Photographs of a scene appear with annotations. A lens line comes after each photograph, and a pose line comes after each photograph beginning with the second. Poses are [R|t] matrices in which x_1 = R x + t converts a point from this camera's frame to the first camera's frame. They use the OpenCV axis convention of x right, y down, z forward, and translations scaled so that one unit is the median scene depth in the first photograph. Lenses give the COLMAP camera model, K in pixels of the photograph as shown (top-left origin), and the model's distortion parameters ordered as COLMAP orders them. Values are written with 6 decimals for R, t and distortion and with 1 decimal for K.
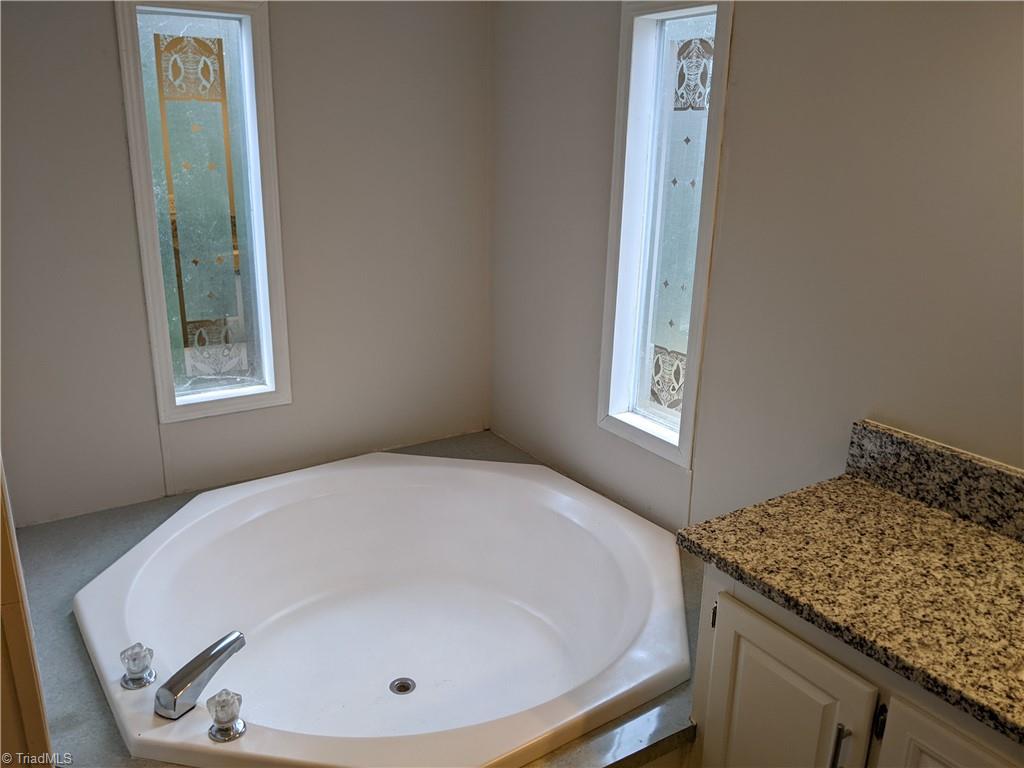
lens RADIAL K [[817.3, 0, 511.3], [0, 817.3, 384.7], [0, 0, 1]] dist [0.076391, -0.120543]
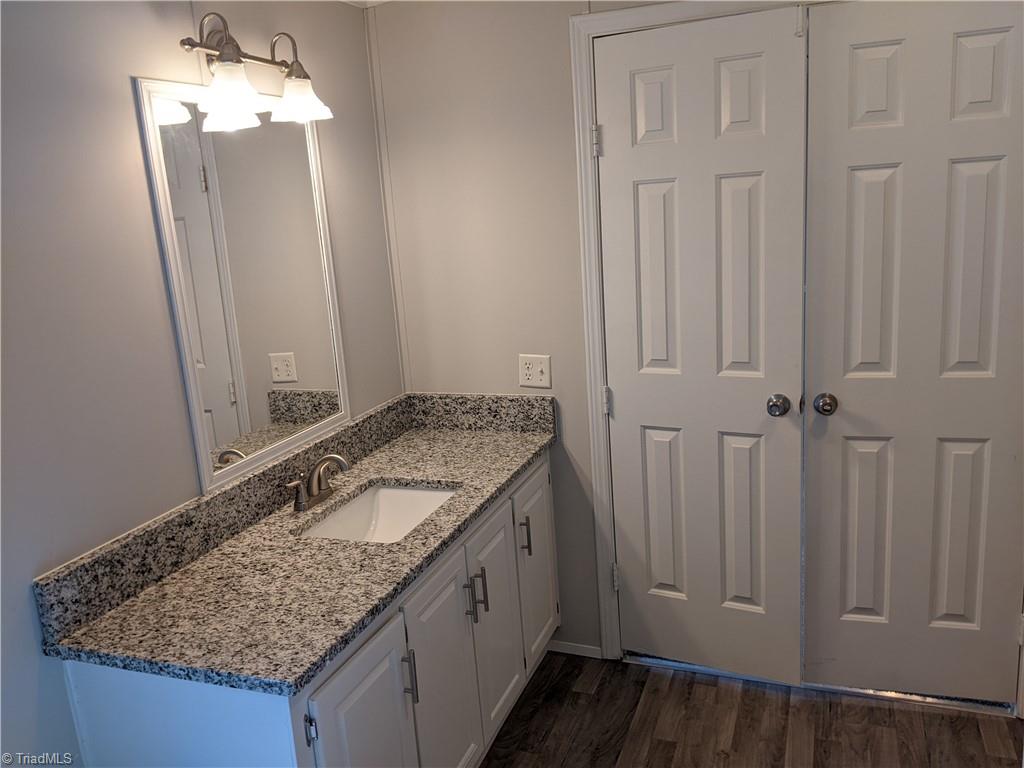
lens RADIAL K [[817.3, 0, 510.6], [0, 817.3, 382.4], [0, 0, 1]] dist [0.076391, -0.120543]
pose [[-0.581790, -0.157440, 0.797956, -0.557370], [0.295621, 0.873054, 0.387795, -0.355146], [-0.757713, 0.461508, -0.461391, 1.028667]]
